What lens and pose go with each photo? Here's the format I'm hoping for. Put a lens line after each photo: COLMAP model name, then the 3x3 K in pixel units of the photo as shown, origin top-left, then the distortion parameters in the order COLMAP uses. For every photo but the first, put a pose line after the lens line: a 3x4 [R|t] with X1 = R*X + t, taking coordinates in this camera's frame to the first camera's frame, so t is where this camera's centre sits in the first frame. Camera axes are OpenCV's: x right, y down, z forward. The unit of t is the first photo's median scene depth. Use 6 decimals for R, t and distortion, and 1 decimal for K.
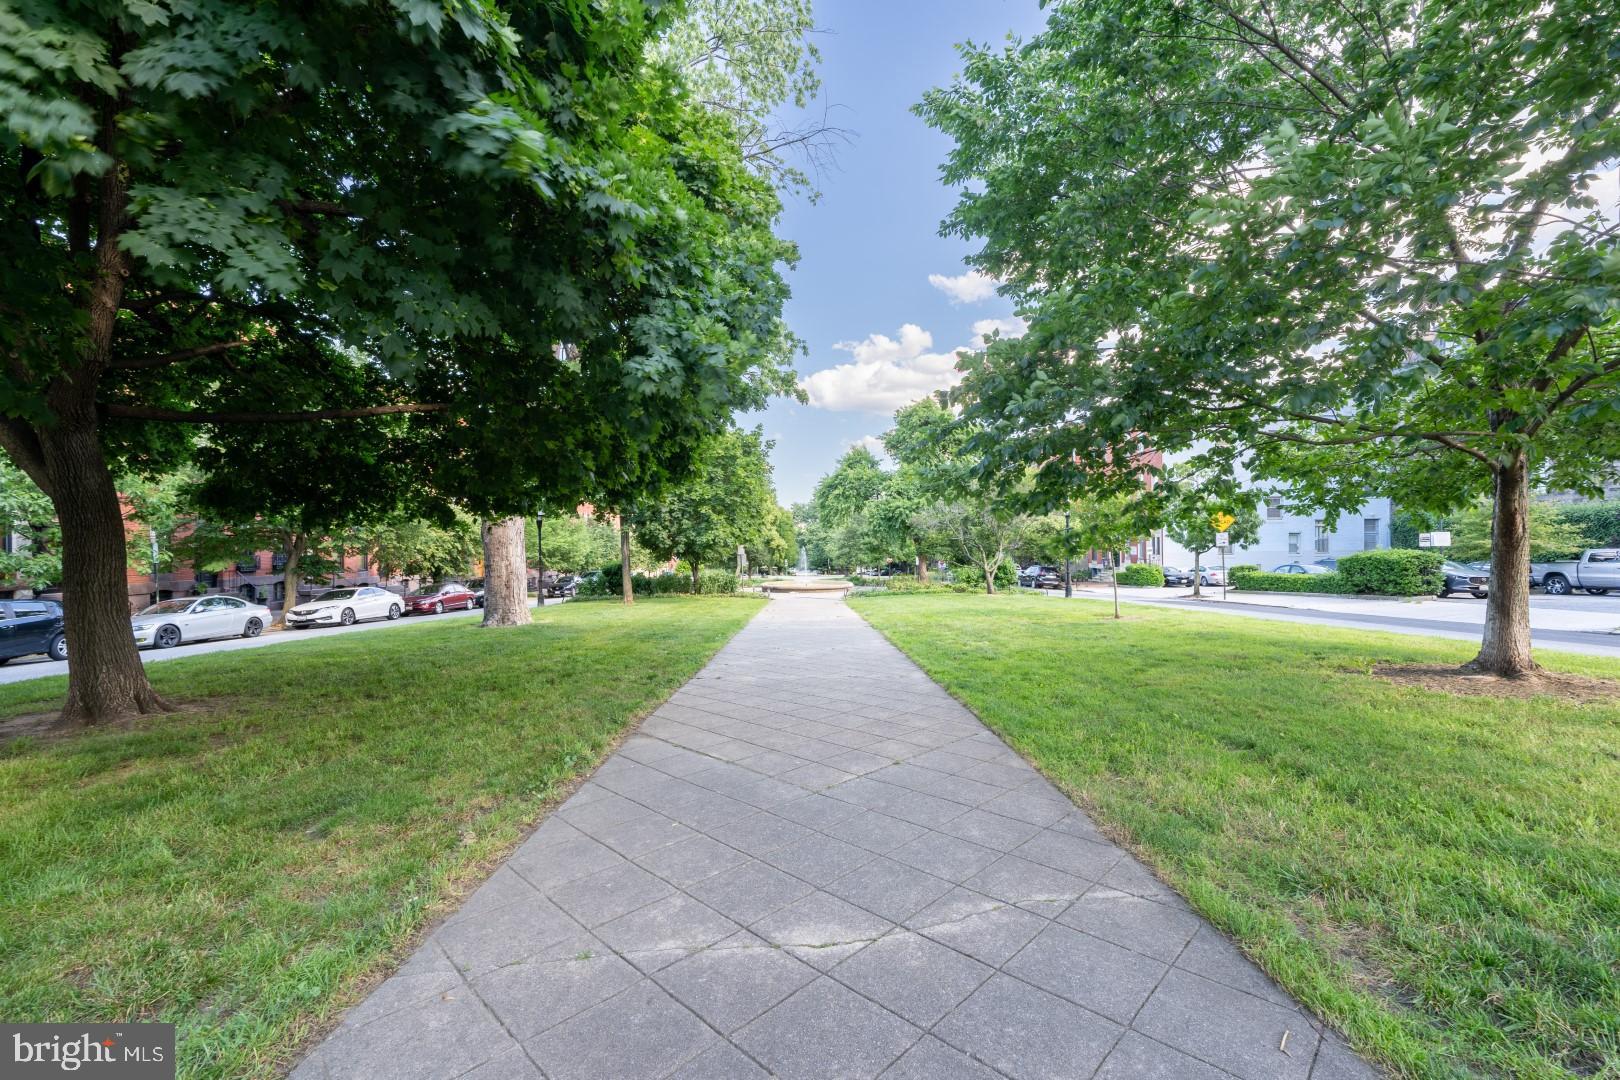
lens RADIAL K [[665.7, 0, 810.1], [0, 665.7, 544.9], [0, 0, 1]] dist [-0.000140, -0.000250]
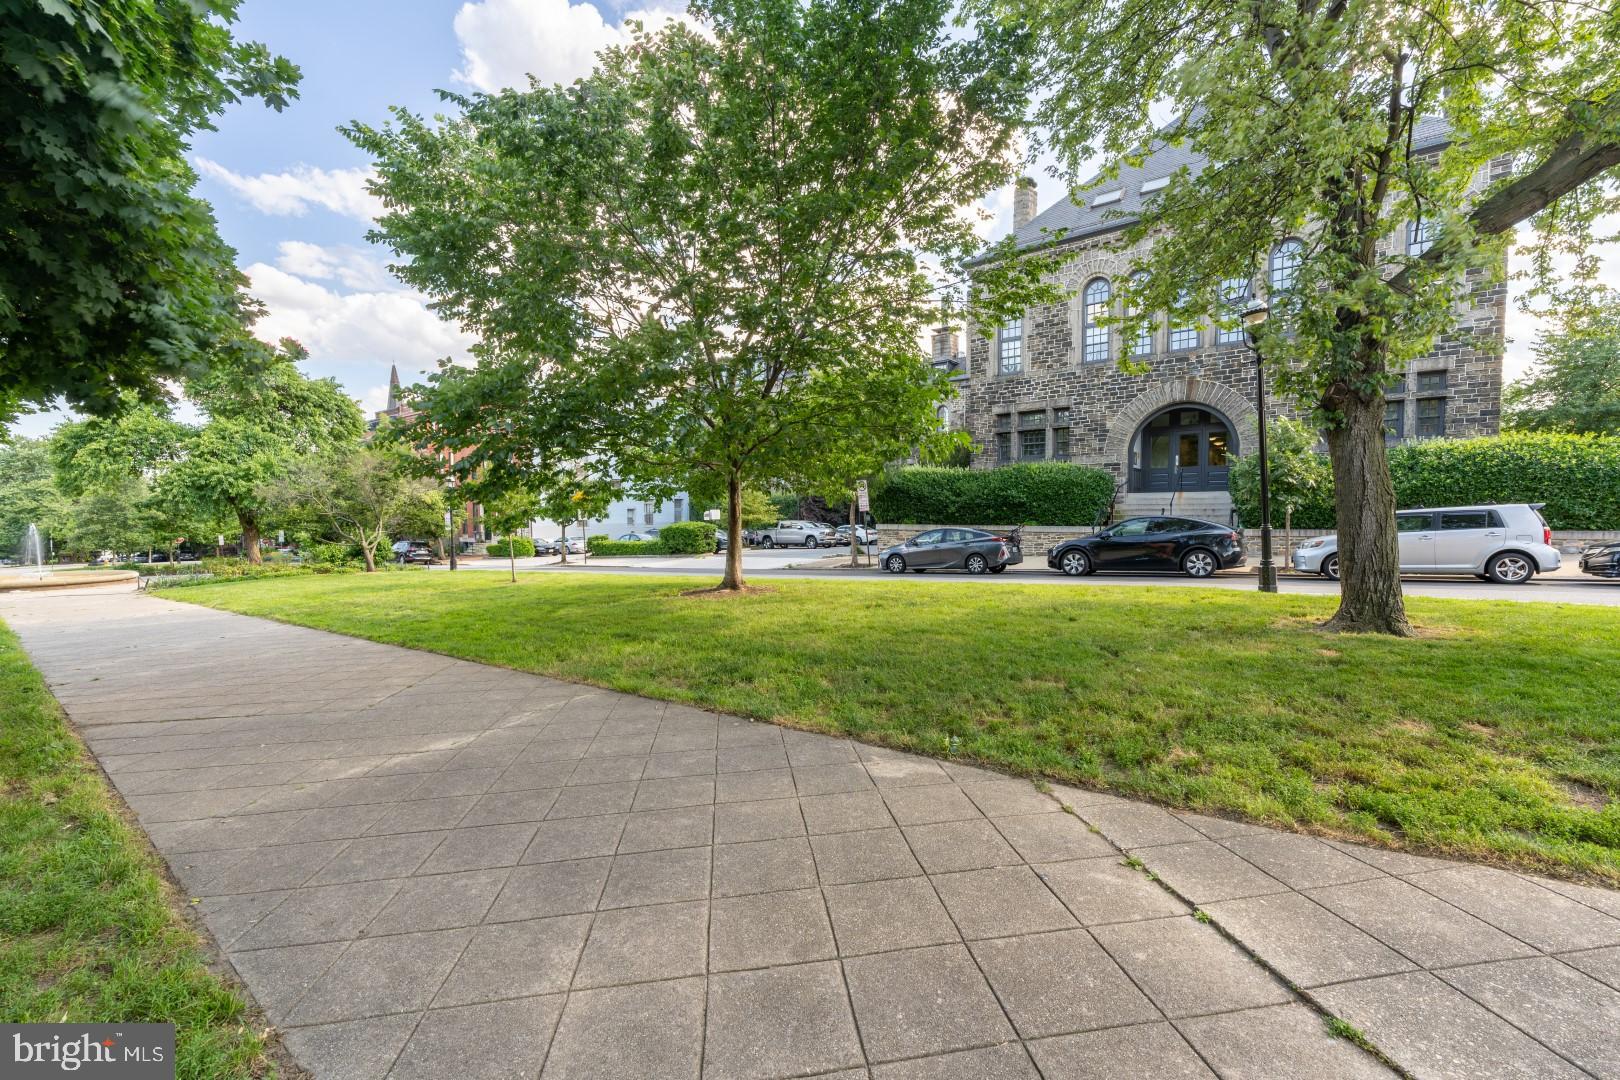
lens RADIAL K [[670.4, 0, 810.7], [0, 670.4, 548.5], [0, 0, 1]] dist [0.000079, 0.000088]
pose [[0.625658, -0.038728, 0.779135, -0.082714], [0.003057, 0.998881, 0.047196, -0.003257], [-0.780091, -0.027147, 0.625077, -0.097930]]
